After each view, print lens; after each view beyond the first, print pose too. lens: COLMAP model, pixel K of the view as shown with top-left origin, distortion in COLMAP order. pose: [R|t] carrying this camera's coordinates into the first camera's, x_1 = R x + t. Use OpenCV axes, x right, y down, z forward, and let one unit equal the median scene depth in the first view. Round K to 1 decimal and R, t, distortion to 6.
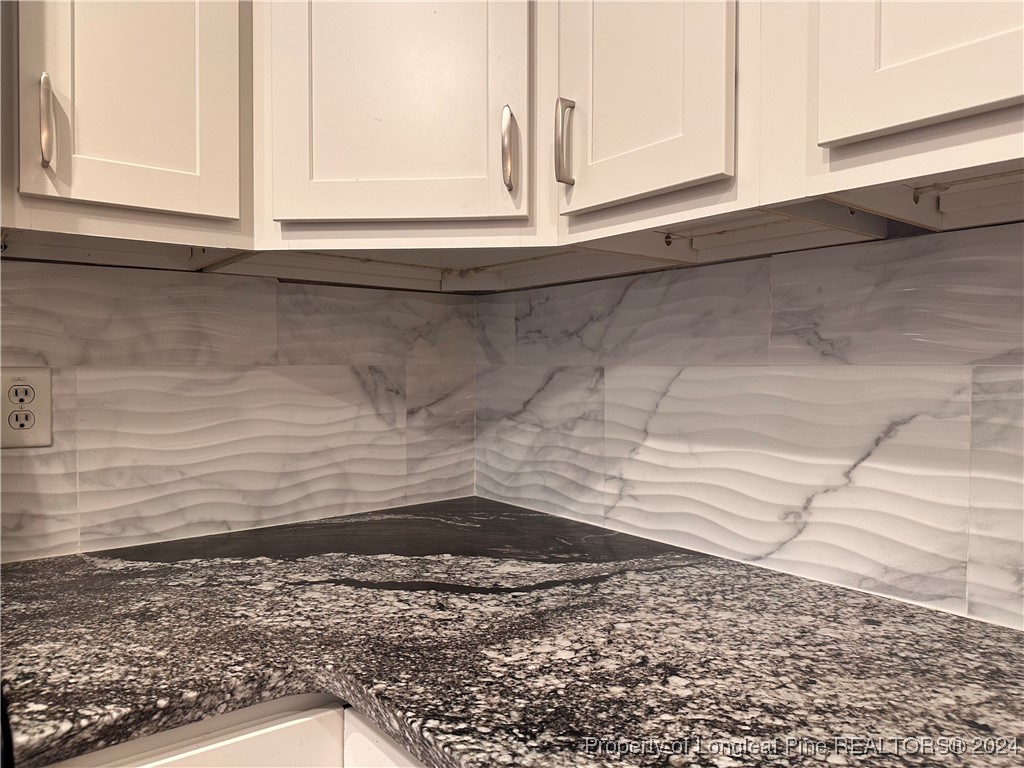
lens RADIAL K [[718.5, 0, 510.9], [0, 718.5, 382.5], [0, 0, 1]] dist [-0.015257, -0.014227]
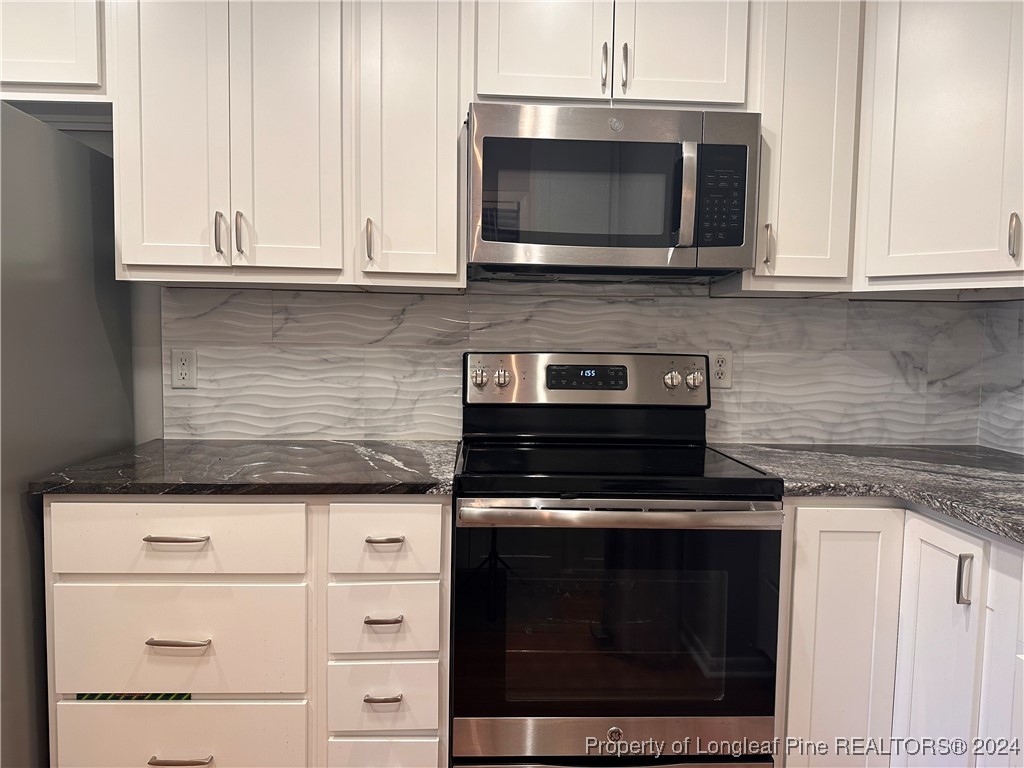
lens RADIAL K [[718.5, 0, 488.4], [0, 718.5, 382.4], [0, 0, 1]] dist [-0.015257, -0.014227]
pose [[0.794635, 0.048832, -0.605120, 0.031816], [-0.028831, 0.998671, 0.042730, 0.004012], [0.606402, -0.016509, 0.794987, -0.868197]]
